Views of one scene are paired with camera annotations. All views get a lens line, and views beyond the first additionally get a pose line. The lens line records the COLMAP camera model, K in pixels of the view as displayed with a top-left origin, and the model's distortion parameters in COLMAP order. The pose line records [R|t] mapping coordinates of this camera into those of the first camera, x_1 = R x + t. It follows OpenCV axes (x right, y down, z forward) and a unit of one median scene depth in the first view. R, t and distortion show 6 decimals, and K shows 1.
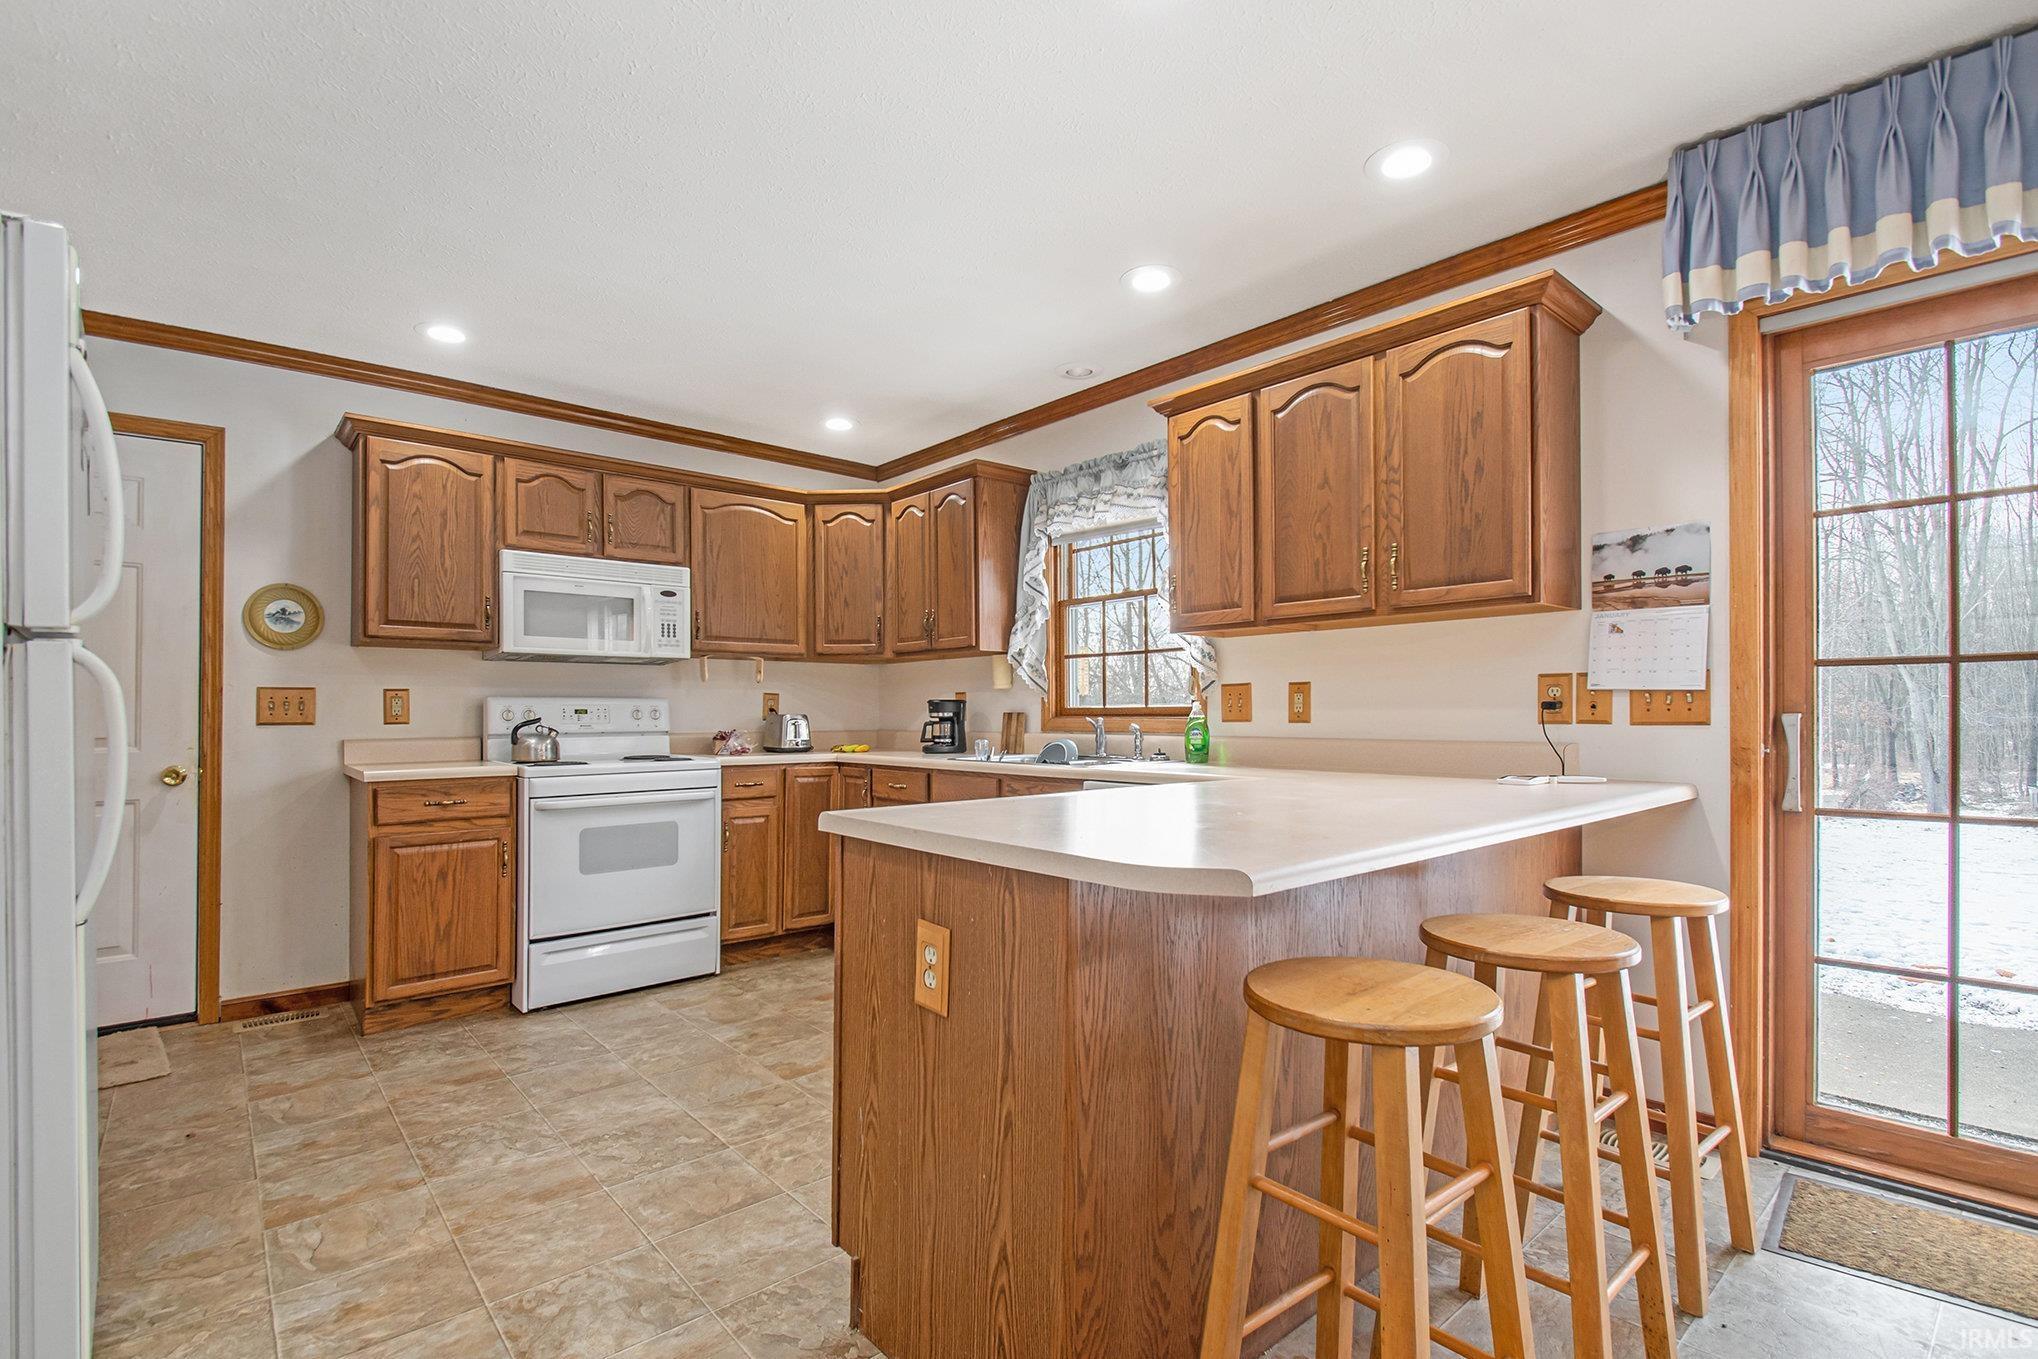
lens RADIAL K [[956.2, 0, 1019.0], [0, 956.2, 679.5], [0, 0, 1]] dist [-0.000177, -0.000085]
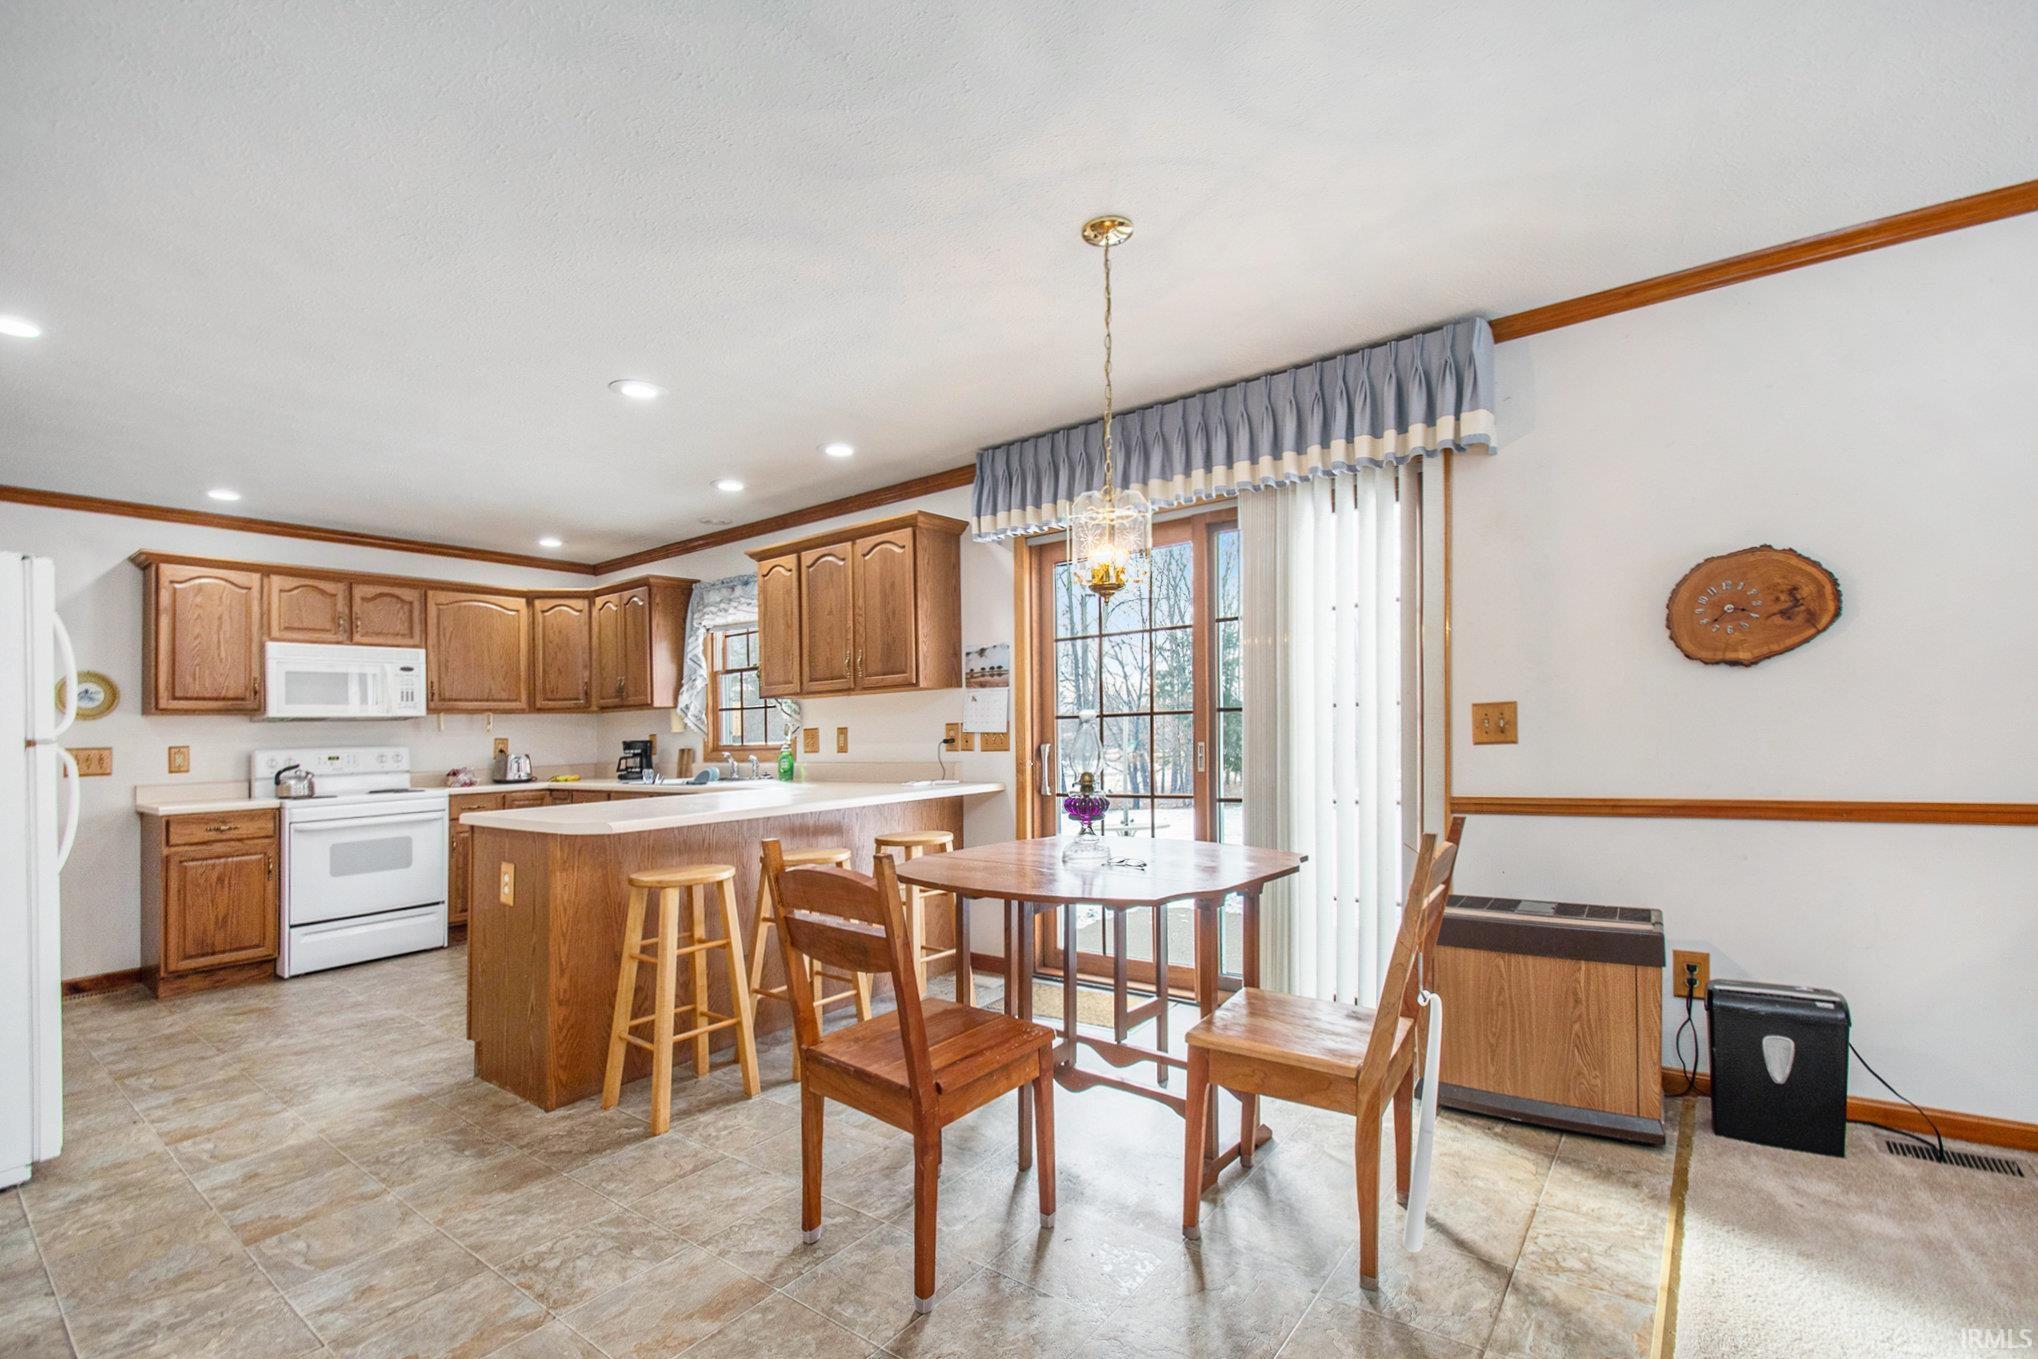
lens RADIAL K [[899.6, 0, 1019.0], [0, 899.6, 679.5], [0, 0, 1]] dist [0.048759, -0.041781]
pose [[0.980141, -0.012750, 0.197891, 0.255868], [0.017634, 0.999581, -0.022939, -0.033996], [-0.197516, 0.025973, 0.979956, -0.492430]]
